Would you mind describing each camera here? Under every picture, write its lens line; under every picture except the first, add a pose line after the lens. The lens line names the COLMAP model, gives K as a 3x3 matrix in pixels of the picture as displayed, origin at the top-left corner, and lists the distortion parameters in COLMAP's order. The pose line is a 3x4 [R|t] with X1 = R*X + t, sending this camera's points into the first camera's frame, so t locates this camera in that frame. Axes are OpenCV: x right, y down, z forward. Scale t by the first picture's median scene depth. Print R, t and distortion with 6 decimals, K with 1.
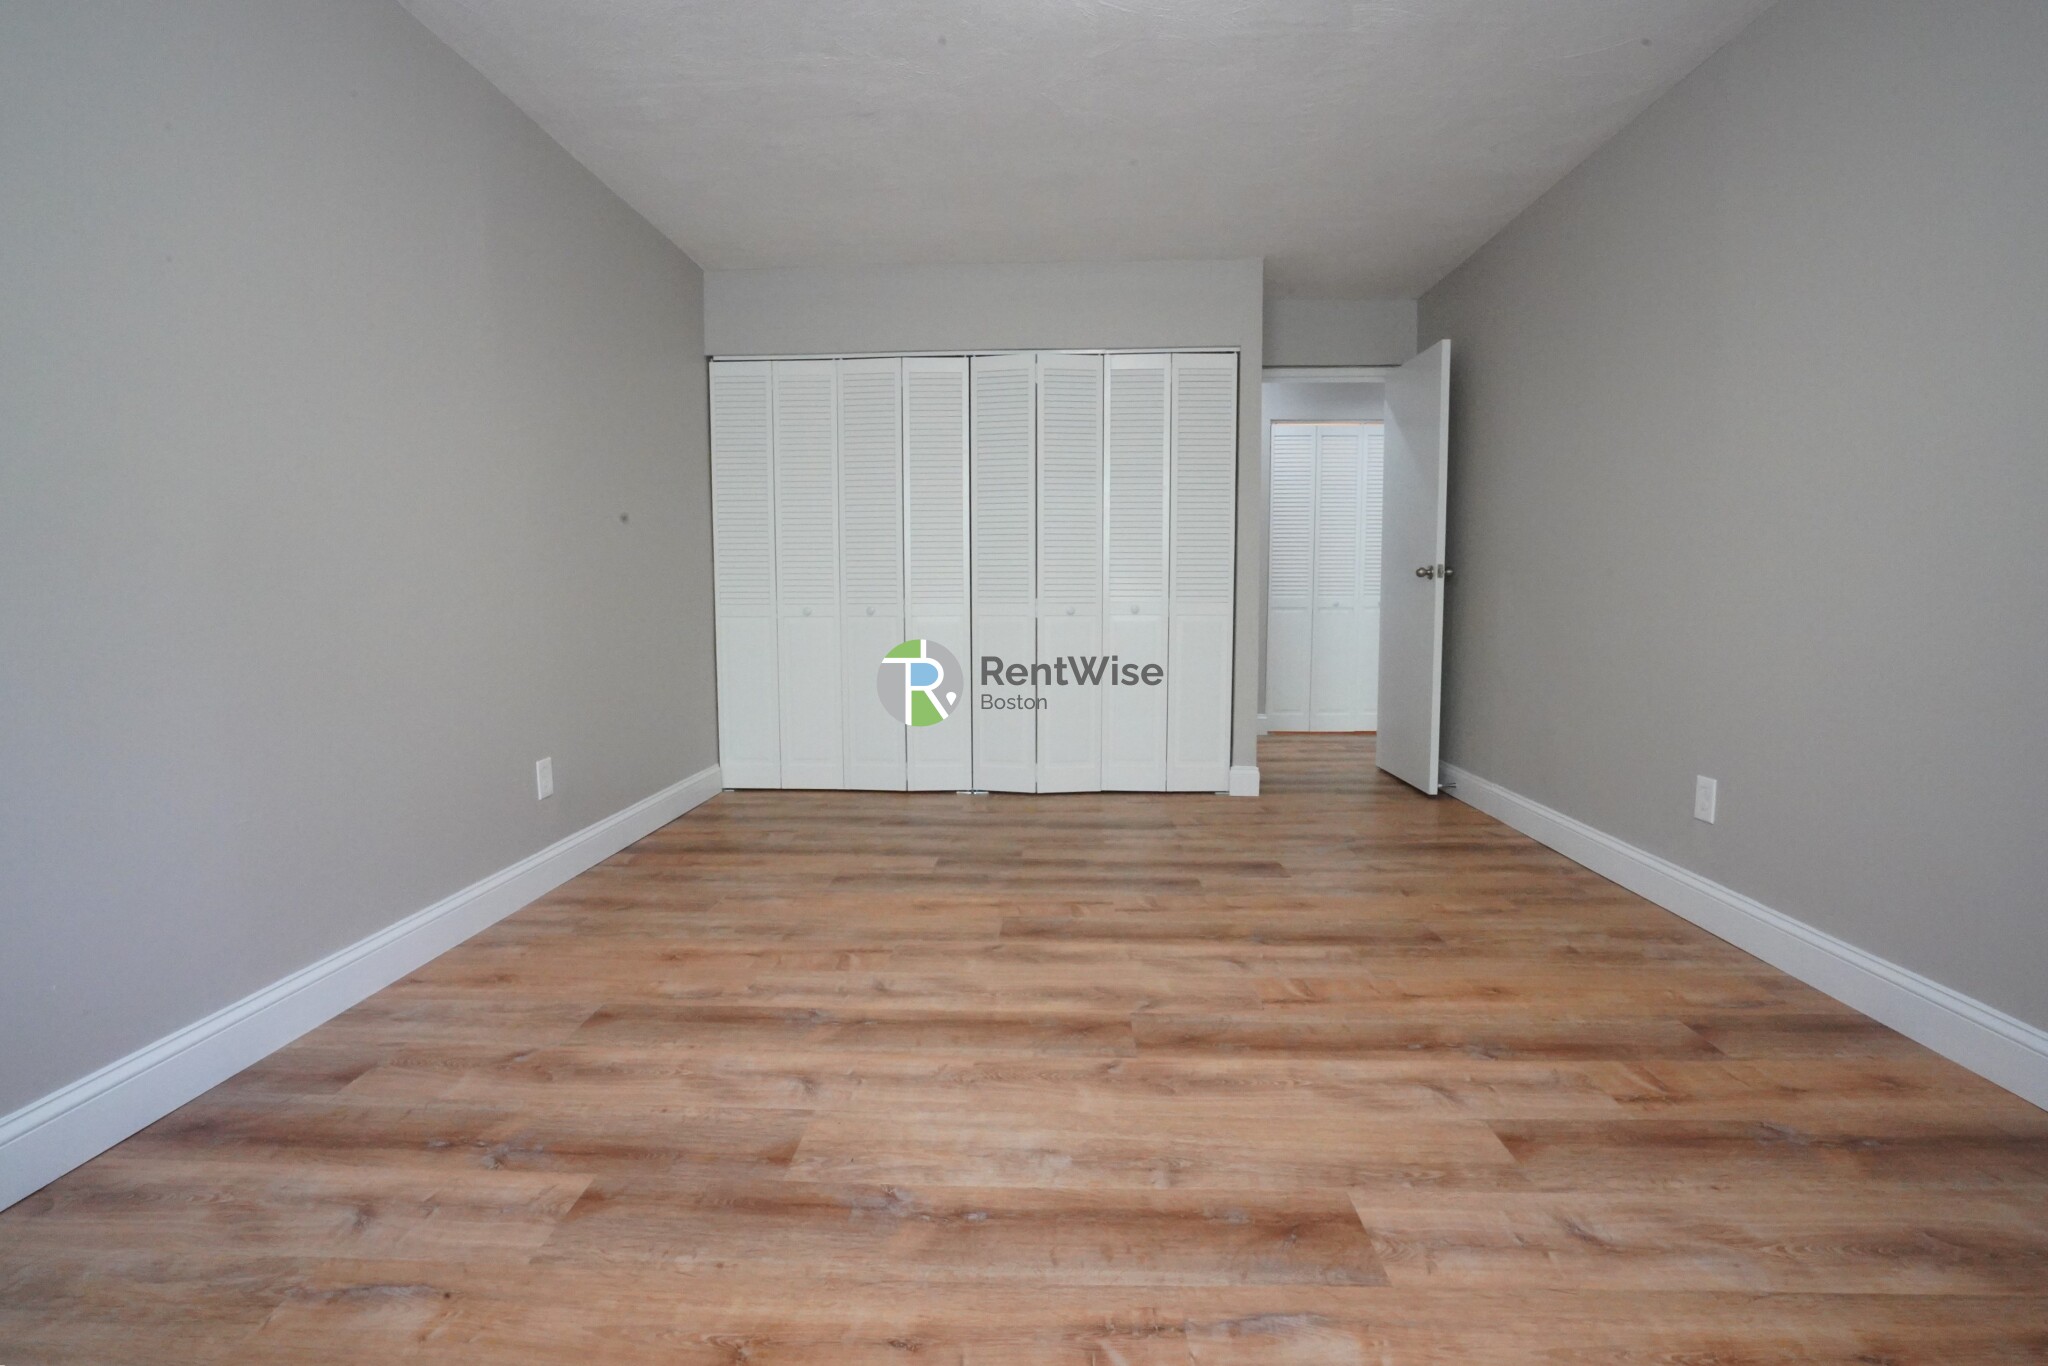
lens RADIAL K [[974.1, 0, 1021.0], [0, 974.1, 677.4], [0, 0, 1]] dist [-0.054530, 0.018540]
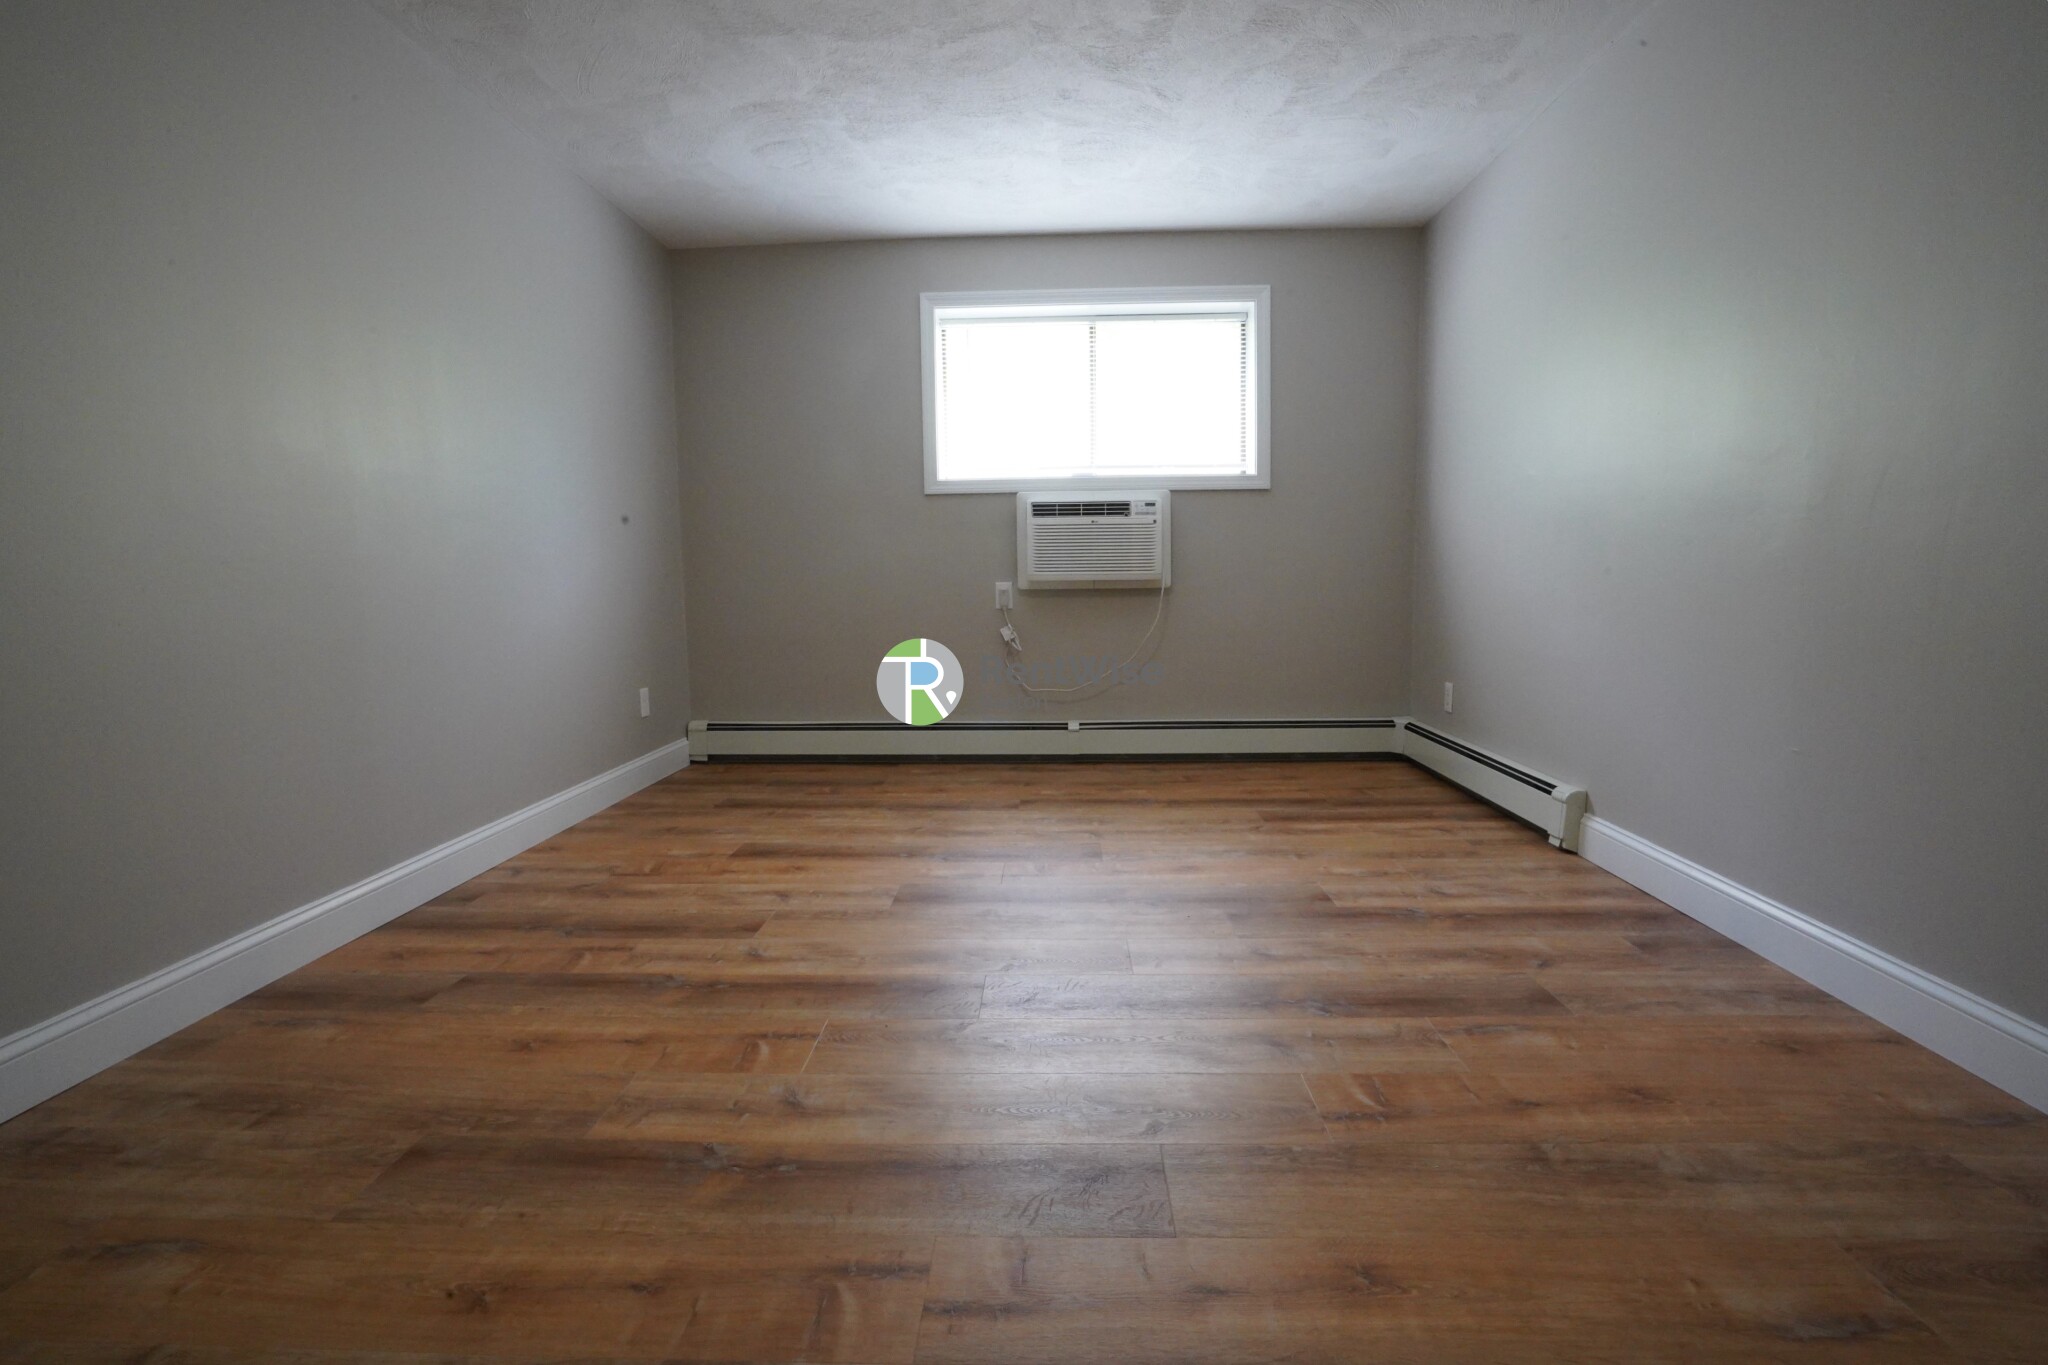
lens RADIAL K [[974.1, 0, 1020.0], [0, 974.1, 686.1], [0, 0, 1]] dist [-0.054530, 0.018540]
pose [[-0.999811, 0.019315, 0.002275, 0.065591], [0.019372, 0.978755, 0.204117, -0.144533], [0.001716, 0.204122, -0.978944, 1.845878]]
